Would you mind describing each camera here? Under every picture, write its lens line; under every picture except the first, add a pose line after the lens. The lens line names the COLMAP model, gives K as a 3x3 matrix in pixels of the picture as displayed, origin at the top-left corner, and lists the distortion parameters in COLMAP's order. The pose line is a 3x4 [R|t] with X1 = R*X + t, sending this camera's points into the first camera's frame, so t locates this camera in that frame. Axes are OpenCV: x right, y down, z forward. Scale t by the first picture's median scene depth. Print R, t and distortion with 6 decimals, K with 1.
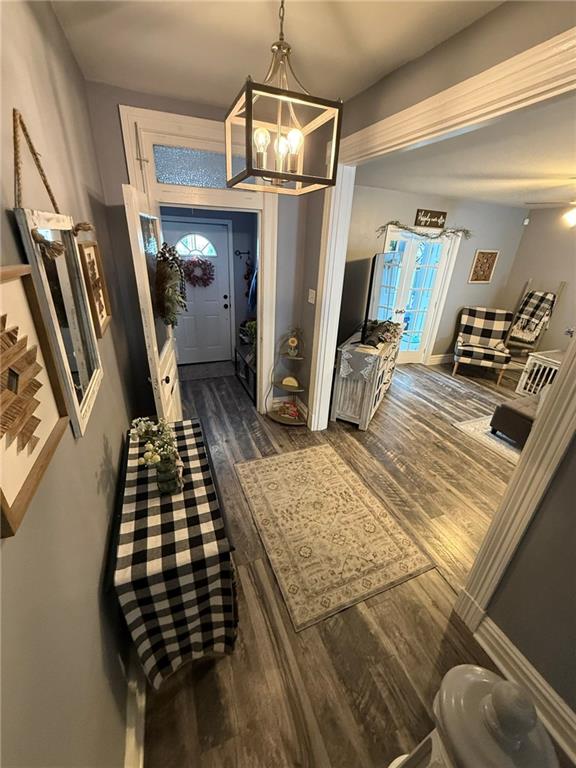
lens RADIAL K [[306.0, 0, 289.3], [0, 306.0, 381.7], [0, 0, 1]] dist [-0.000043, -0.000127]
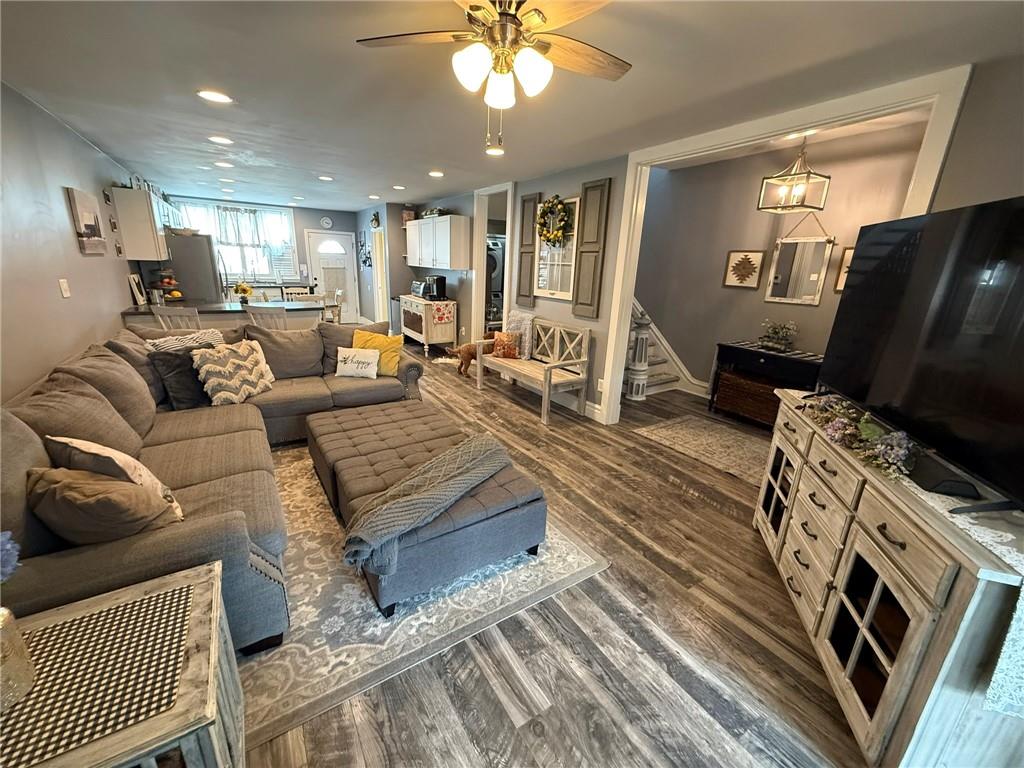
lens RADIAL K [[408.0, 0, 508.3], [0, 408.0, 384.0], [0, 0, 1]] dist [-0.000043, -0.000127]
pose [[-0.980740, -0.028921, -0.193164, 0.815013], [-0.148690, 0.751836, 0.642366, -0.443112], [0.126649, 0.658716, -0.741656, 1.264774]]
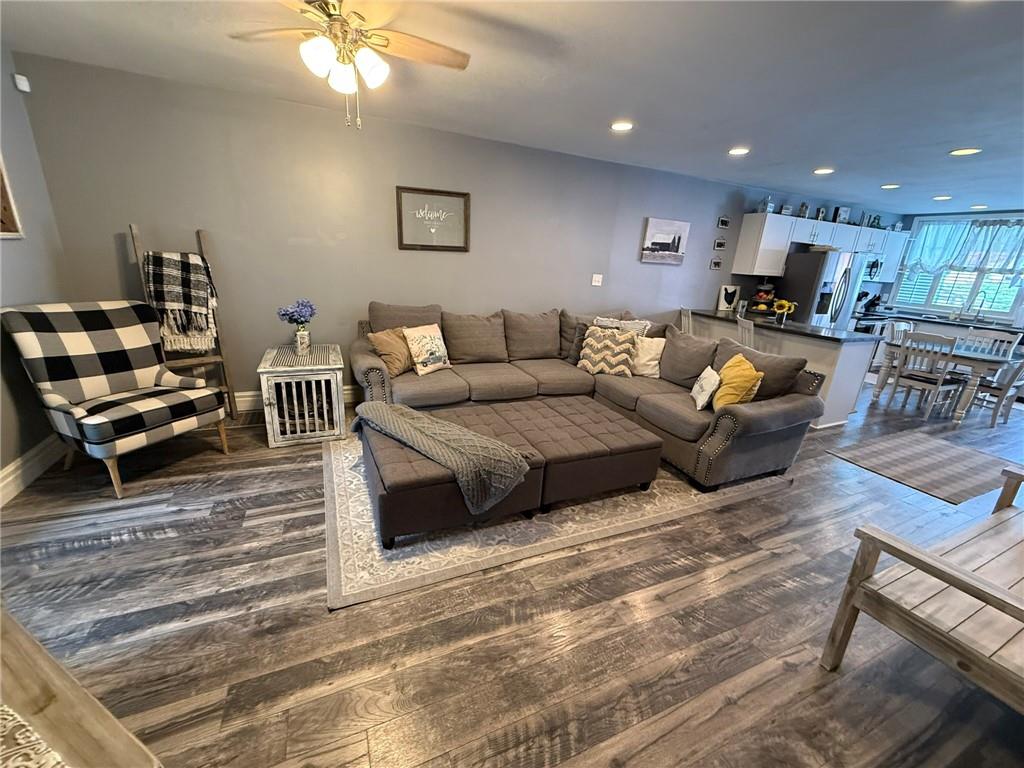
lens RADIAL K [[408.0, 0, 508.9], [0, 408.0, 383.4], [0, 0, 1]] dist [-0.000043, -0.000127]
pose [[-0.027695, -0.345711, 0.937932, 0.166916], [0.356787, 0.873071, 0.332339, -0.178156], [-0.933775, 0.343847, 0.099166, 0.666211]]
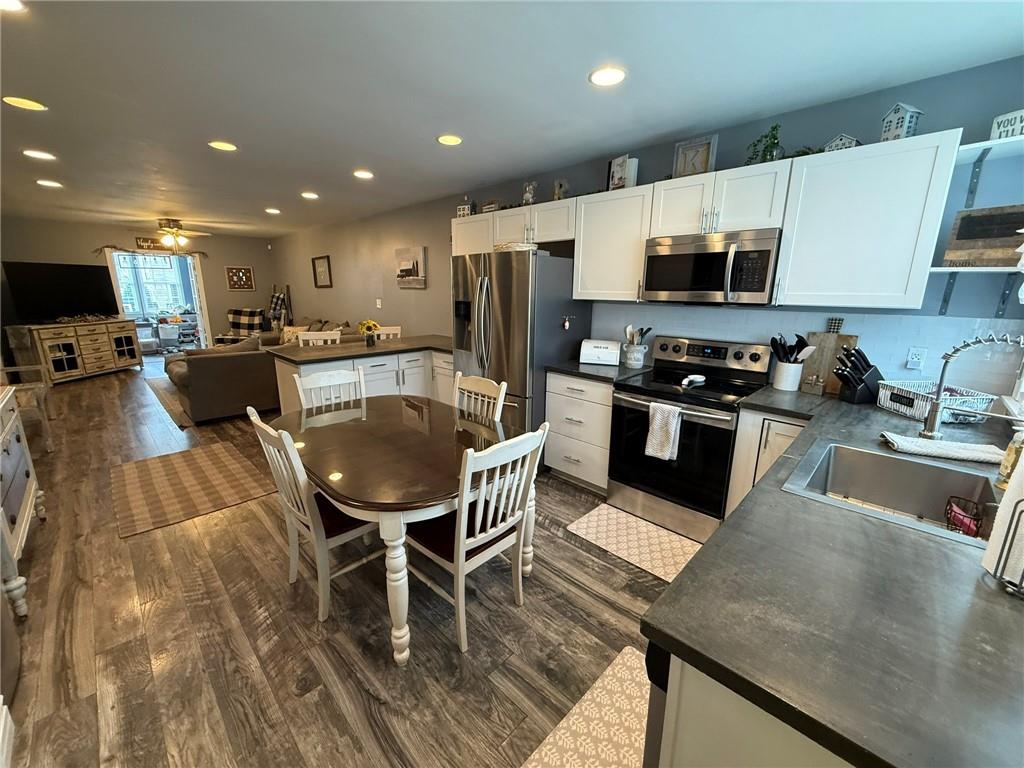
lens RADIAL K [[408.0, 0, 509.0], [0, 408.0, 384.7], [0, 0, 1]] dist [-0.000043, -0.000127]
pose [[0.918450, -0.128707, 0.374011, 1.361255], [0.194042, 0.970588, -0.142501, 0.754319], [-0.344670, 0.203454, 0.916411, -1.273802]]
